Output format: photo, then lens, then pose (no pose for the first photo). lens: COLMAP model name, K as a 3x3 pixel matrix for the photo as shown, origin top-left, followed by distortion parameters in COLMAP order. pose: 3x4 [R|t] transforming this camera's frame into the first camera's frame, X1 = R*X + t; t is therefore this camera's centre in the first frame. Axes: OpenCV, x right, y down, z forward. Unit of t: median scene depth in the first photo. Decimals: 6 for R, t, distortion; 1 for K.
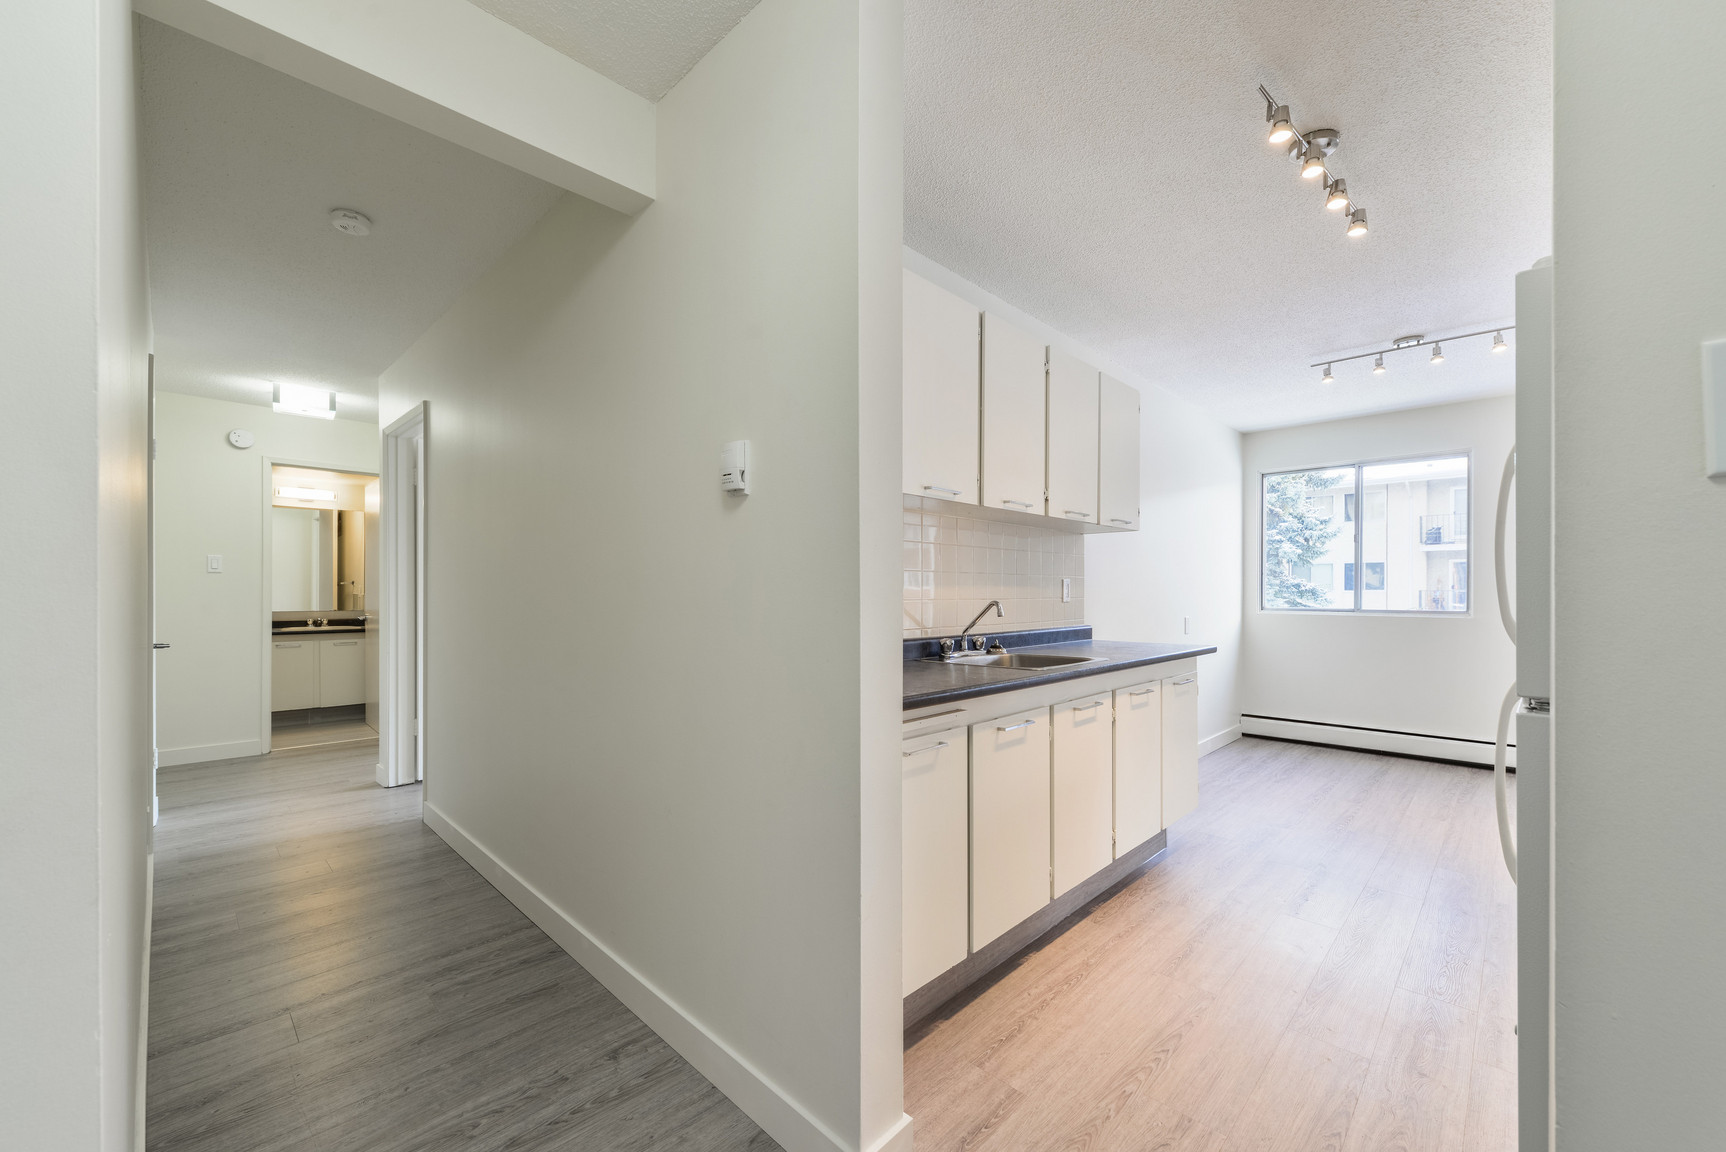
lens RADIAL K [[680.5, 0, 863.1], [0, 680.5, 591.7], [0, 0, 1]] dist [0.006612, -0.004311]
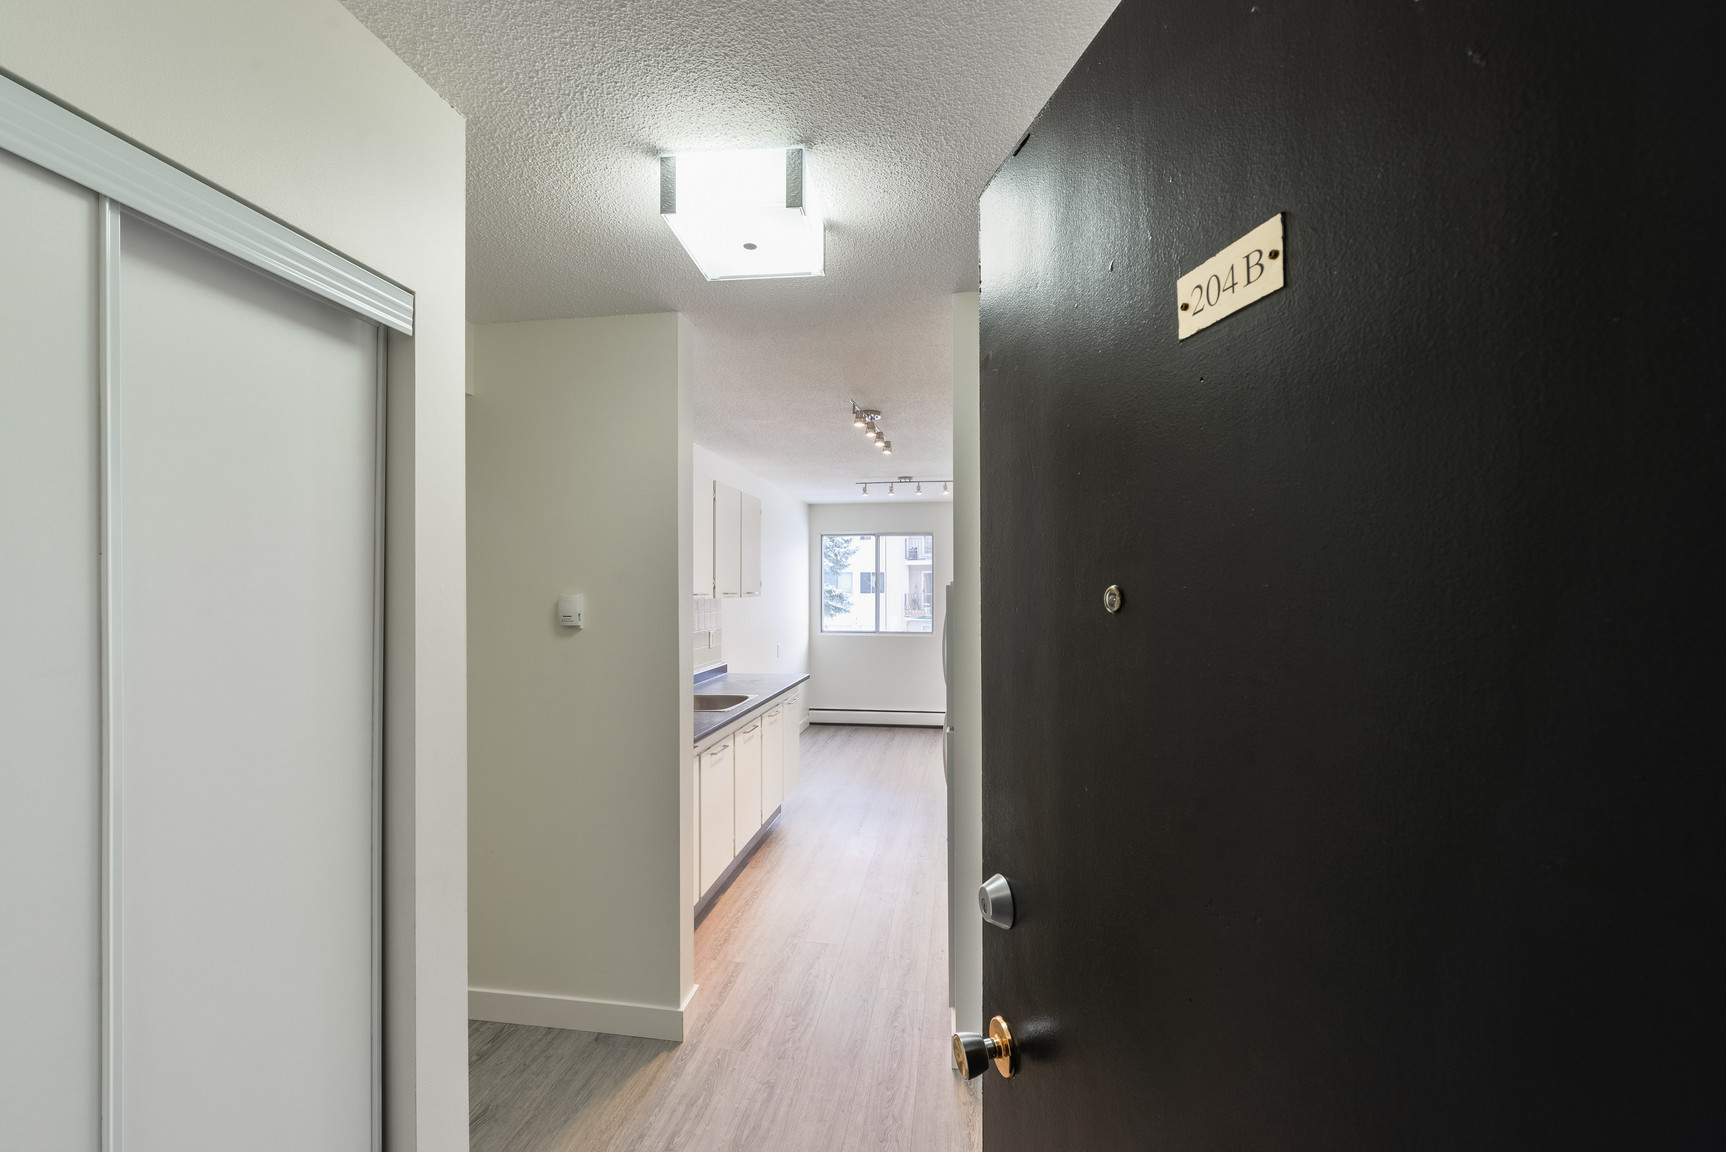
lens RADIAL K [[676.1, 0, 862.5], [0, 676.1, 587.2], [0, 0, 1]] dist [-0.000223, -0.000154]
pose [[0.812158, -0.001887, 0.583434, -0.247436], [0.002373, 0.999997, -0.000069, -0.106569], [-0.583432, 0.001440, 0.812161, -0.276521]]
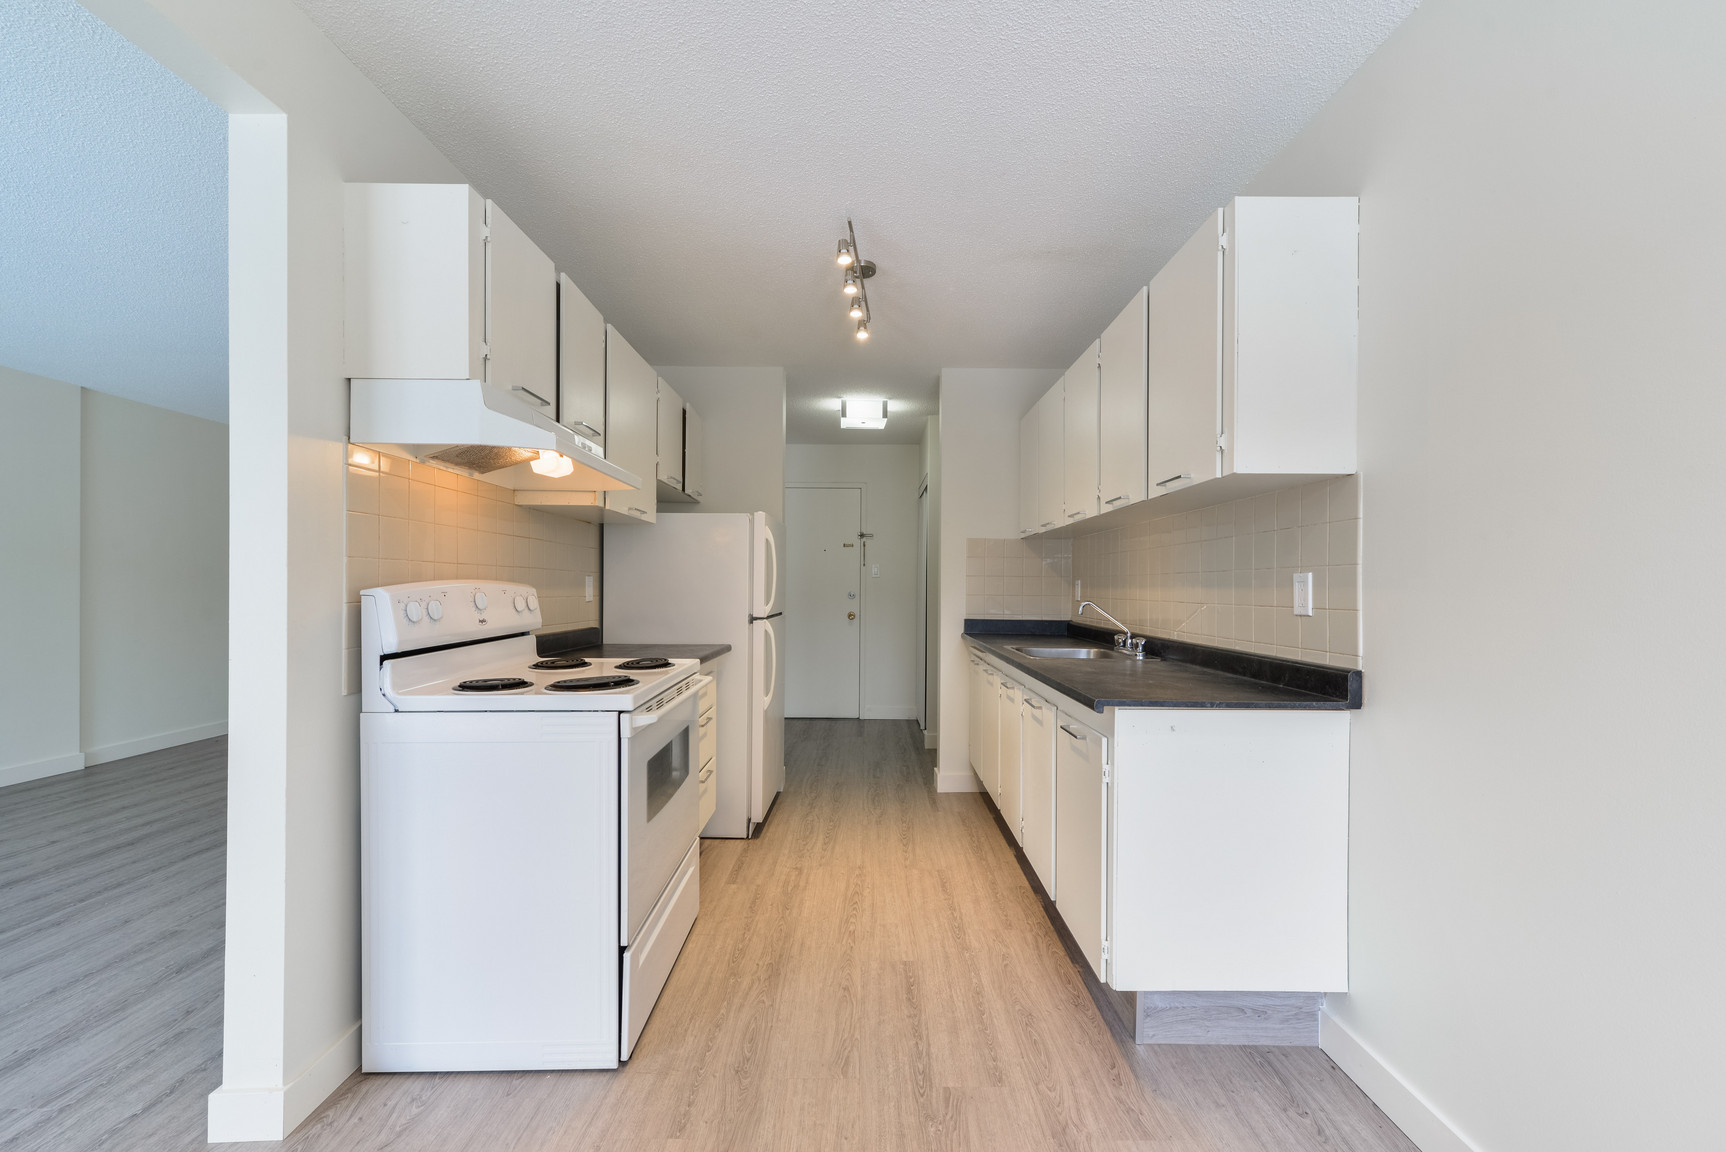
lens RADIAL K [[680.7, 0, 870.0], [0, 680.7, 588.6], [0, 0, 1]] dist [0.004405, -0.000704]
pose [[-0.712544, -0.002310, -0.701624, 0.931014], [-0.005854, 0.999979, 0.002653, -0.006123], [0.701603, 0.005998, -0.712543, 1.155607]]
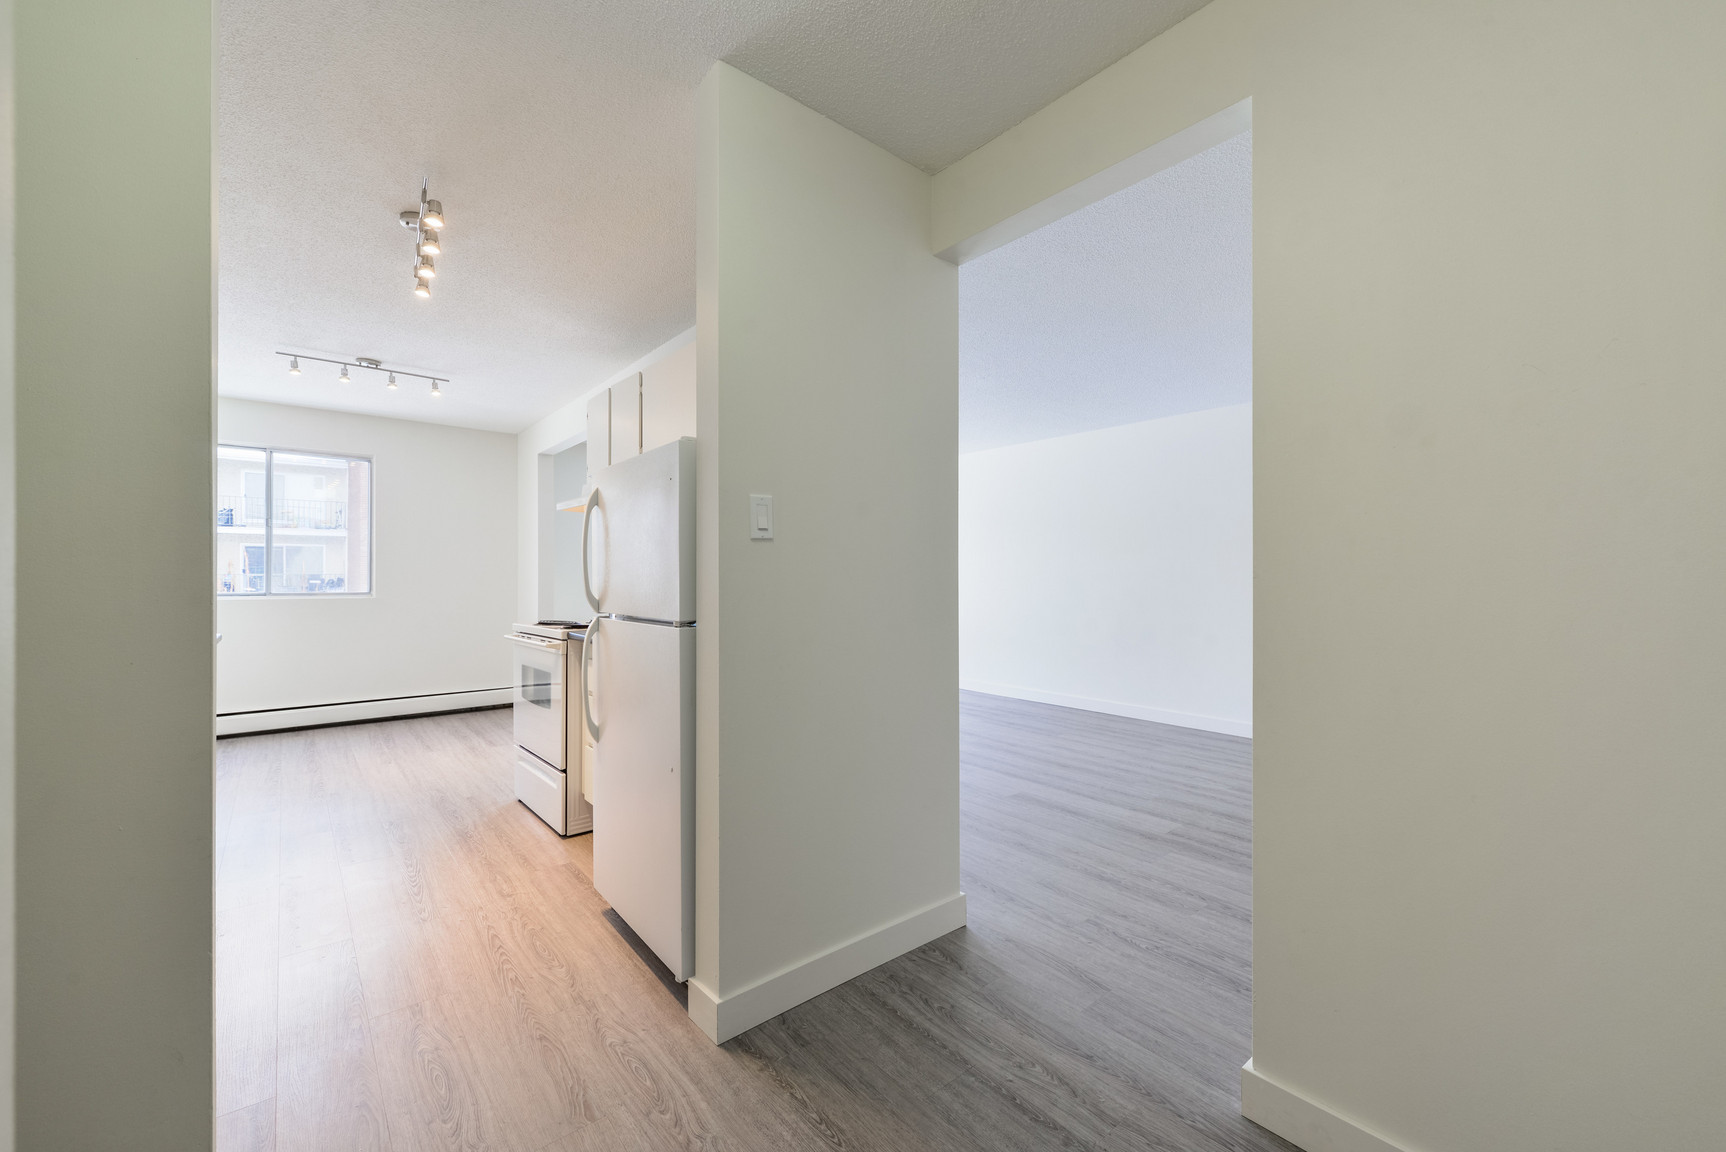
lens RADIAL K [[688.3, 0, 866.8], [0, 688.3, 577.0], [0, 0, 1]] dist [0.002553, -0.000504]
pose [[0.097927, -0.001272, 0.995193, -0.303569], [-0.000946, 0.999999, 0.001371, -0.000807], [-0.995193, -0.001075, 0.097926, 0.031305]]
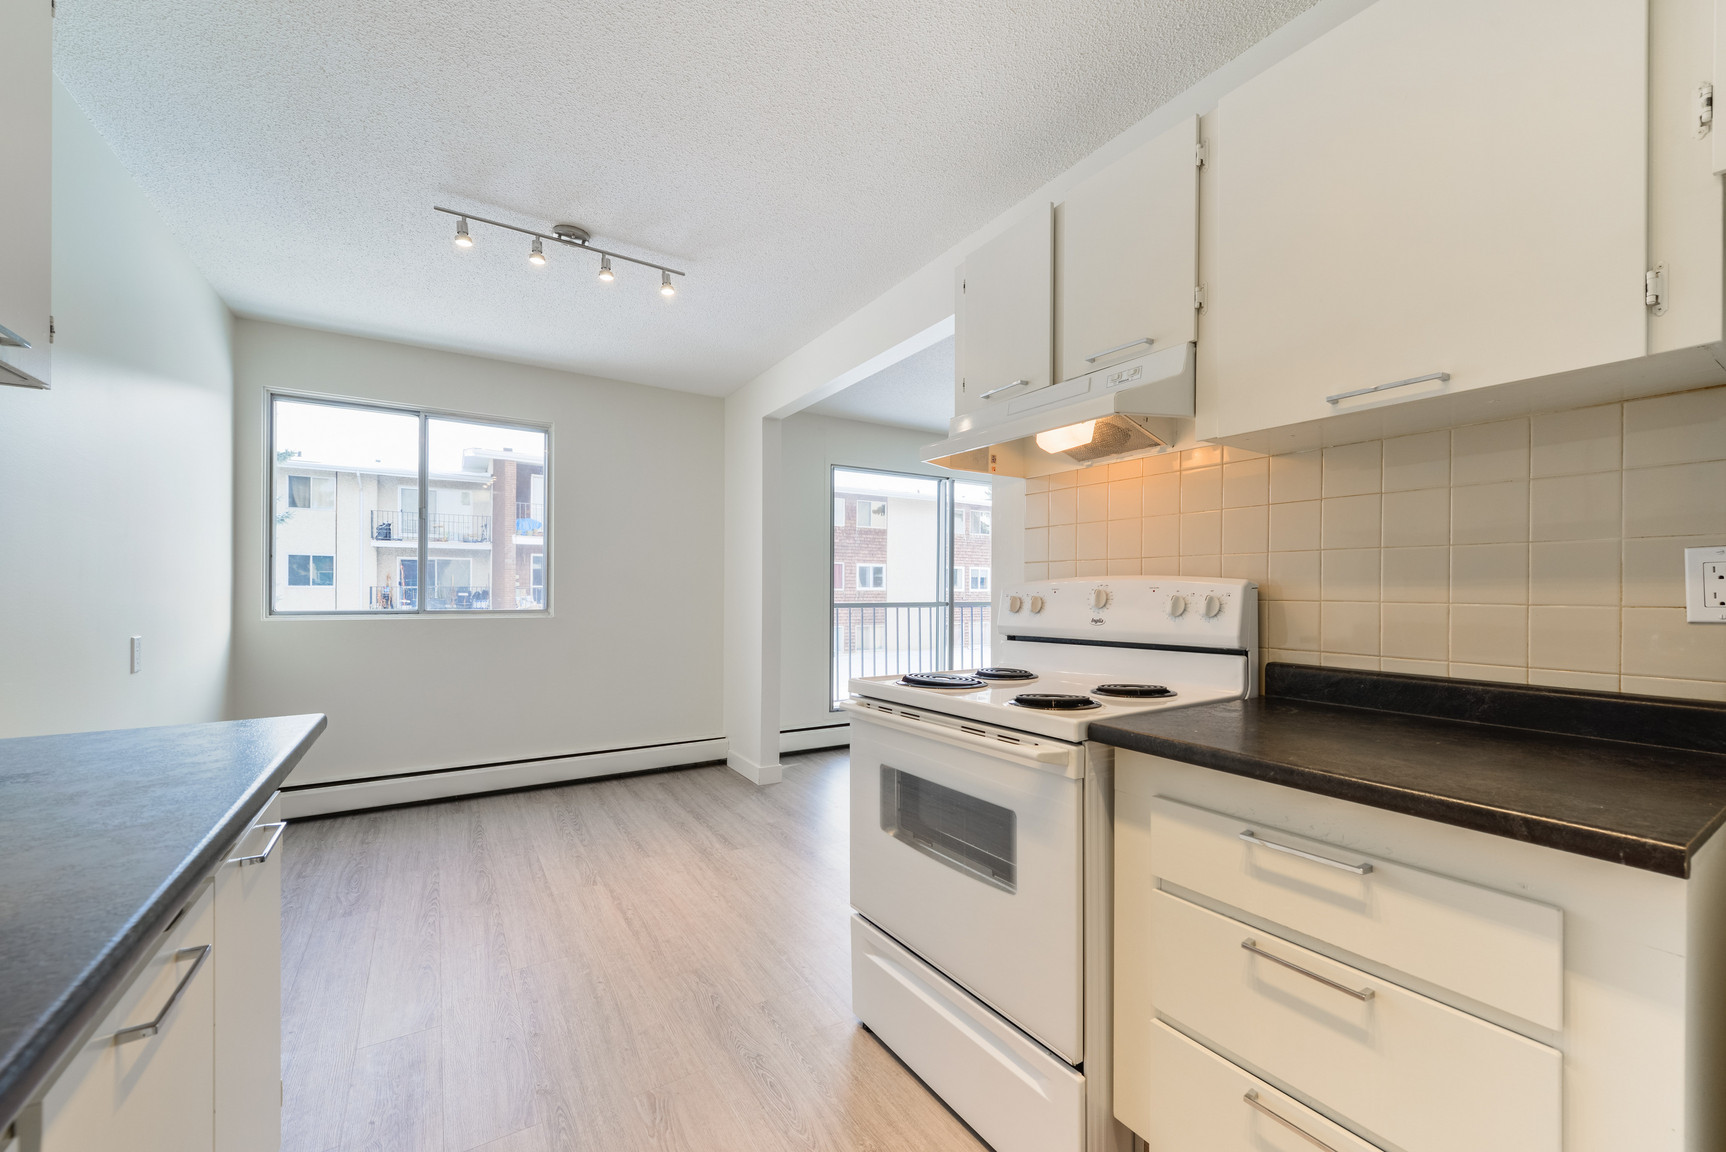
lens RADIAL K [[682.7, 0, 869.9], [0, 682.7, 592.6], [0, 0, 1]] dist [0.004720, -0.000649]
pose [[0.230531, -0.002713, 0.973061, 0.178387], [-0.004300, 0.999984, 0.003806, 0.002162], [-0.973055, -0.005061, 0.230516, 0.541692]]
